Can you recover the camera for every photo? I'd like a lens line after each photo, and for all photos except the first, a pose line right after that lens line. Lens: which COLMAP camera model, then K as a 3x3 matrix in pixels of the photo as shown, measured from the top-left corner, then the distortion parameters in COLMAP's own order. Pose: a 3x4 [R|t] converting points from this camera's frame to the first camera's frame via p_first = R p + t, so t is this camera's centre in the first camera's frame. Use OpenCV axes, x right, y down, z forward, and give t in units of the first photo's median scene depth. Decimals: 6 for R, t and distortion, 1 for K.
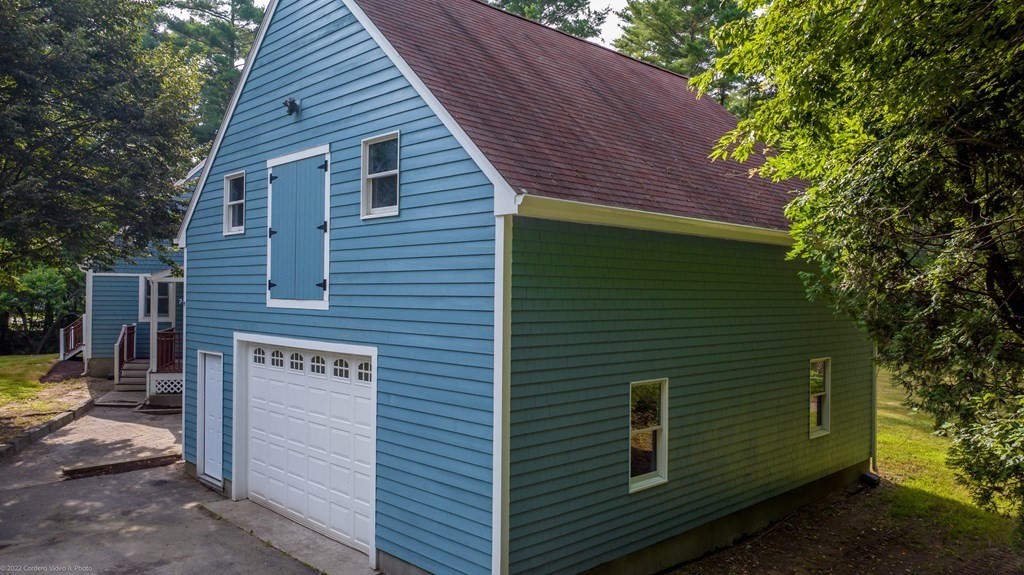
lens RADIAL K [[723.6, 0, 511.8], [0, 723.6, 291.7], [0, 0, 1]] dist [-0.018782, 0.022296]
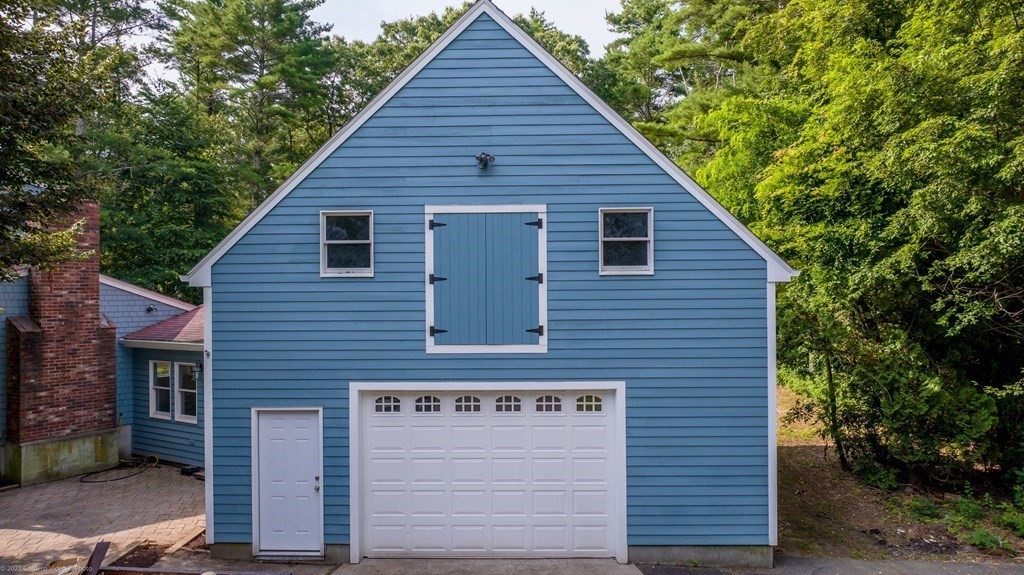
lens RADIAL K [[723.6, 0, 512.2], [0, 723.6, 283.6], [0, 0, 1]] dist [-0.018782, 0.022296]
pose [[0.724959, -0.015211, 0.688624, -1.054072], [0.014361, 0.999873, 0.006967, -0.089886], [-0.688642, 0.004838, 0.725085, 0.222825]]
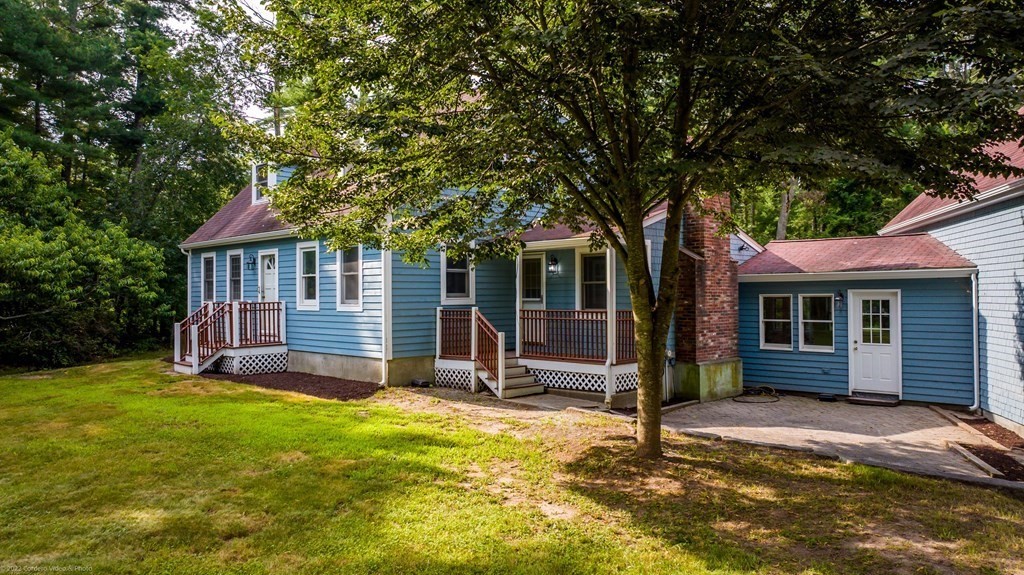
lens RADIAL K [[723.6, 0, 513.5], [0, 723.6, 287.6], [0, 0, 1]] dist [-0.018782, 0.022296]
pose [[0.851497, -0.011418, 0.524235, -1.956673], [0.015113, 0.999882, -0.002770, 0.067762], [-0.524141, 0.010282, 0.851569, 0.849884]]
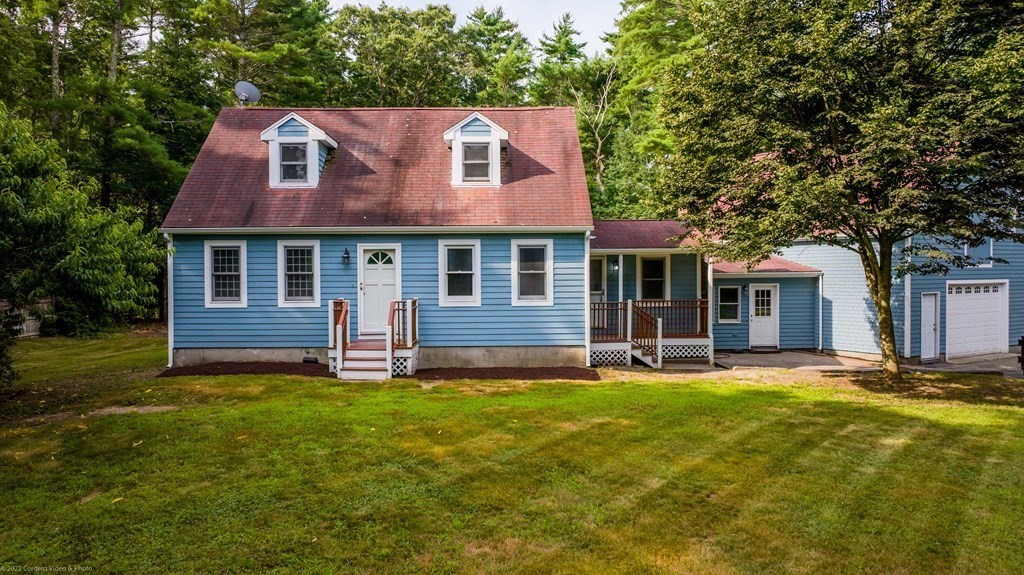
lens RADIAL K [[723.6, 0, 519.3], [0, 723.6, 285.9], [0, 0, 1]] dist [-0.018782, 0.022296]
pose [[0.218025, -0.027828, 0.975546, -3.242210], [0.006137, 0.999613, 0.027143, 0.009250], [-0.975924, 0.000069, 0.218111, 2.118755]]
